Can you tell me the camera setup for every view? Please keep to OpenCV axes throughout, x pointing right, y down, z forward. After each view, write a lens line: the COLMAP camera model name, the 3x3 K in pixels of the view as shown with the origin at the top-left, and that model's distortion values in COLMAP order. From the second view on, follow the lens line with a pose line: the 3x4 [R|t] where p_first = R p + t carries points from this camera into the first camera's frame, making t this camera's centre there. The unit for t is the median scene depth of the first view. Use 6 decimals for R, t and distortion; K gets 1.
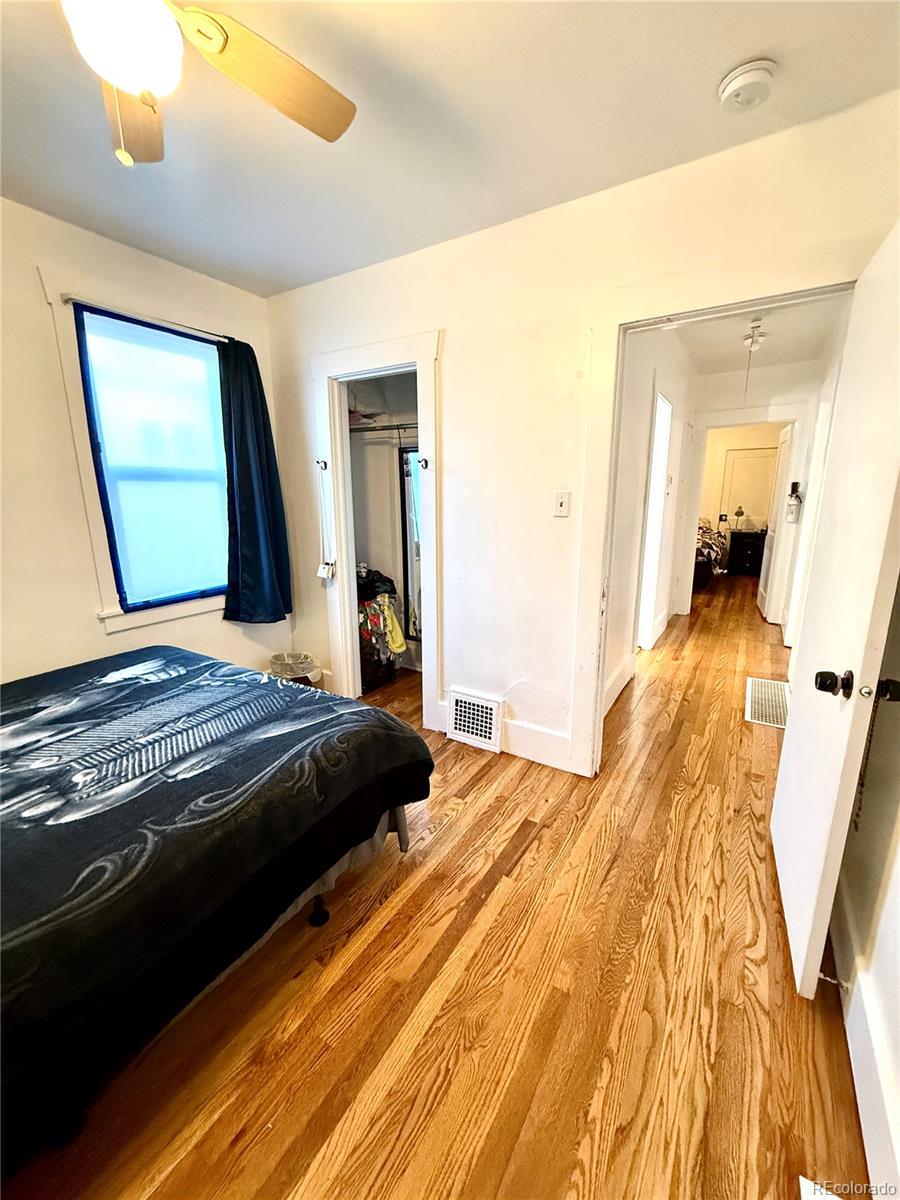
lens RADIAL K [[481.8, 0, 450.2], [0, 481.8, 597.0], [0, 0, 1]] dist [-0.000206, -0.000293]
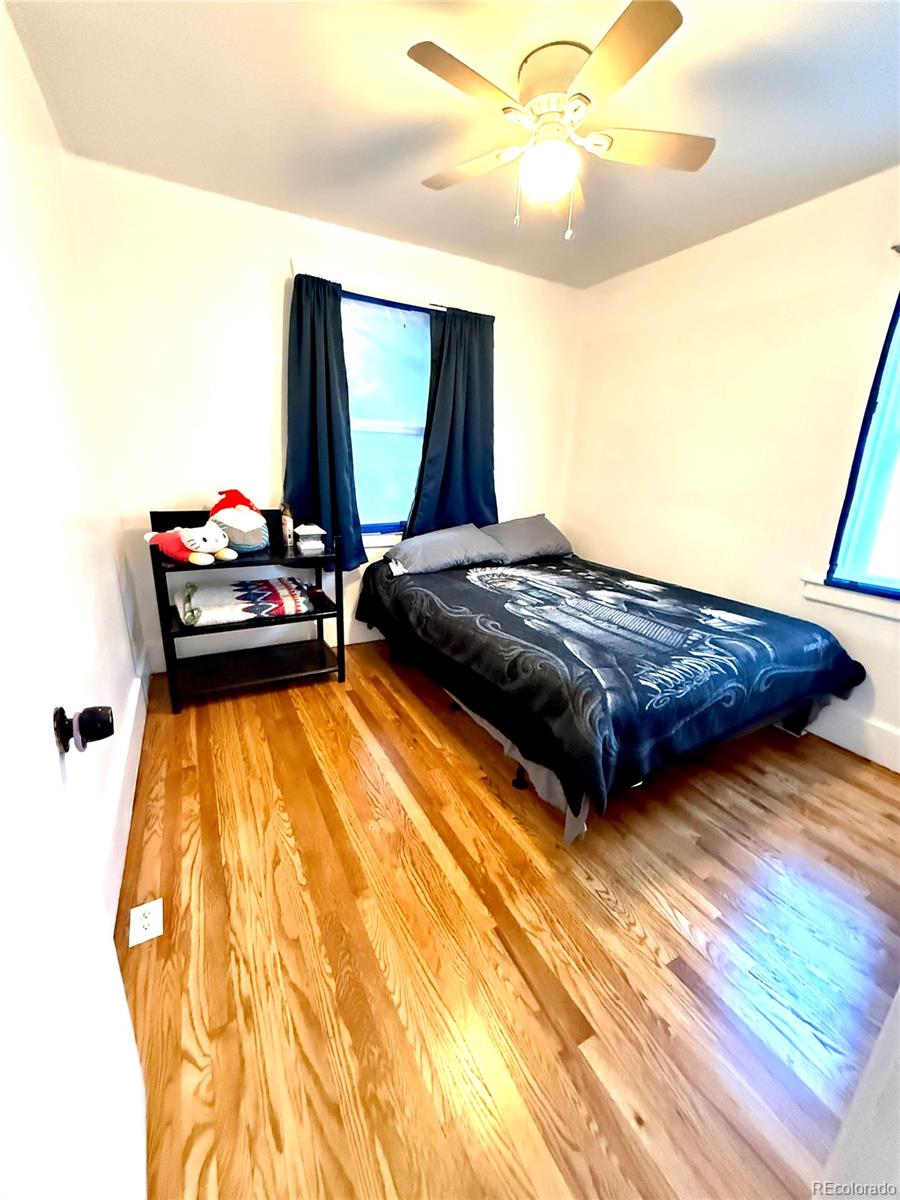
lens RADIAL K [[481.8, 0, 451.6], [0, 481.8, 601.2], [0, 0, 1]] dist [-0.000206, -0.000293]
pose [[-0.499437, 0.236009, -0.833584, 0.753418], [-0.215097, 0.898272, 0.383198, -0.215711], [0.839224, 0.370684, -0.397866, 1.150537]]
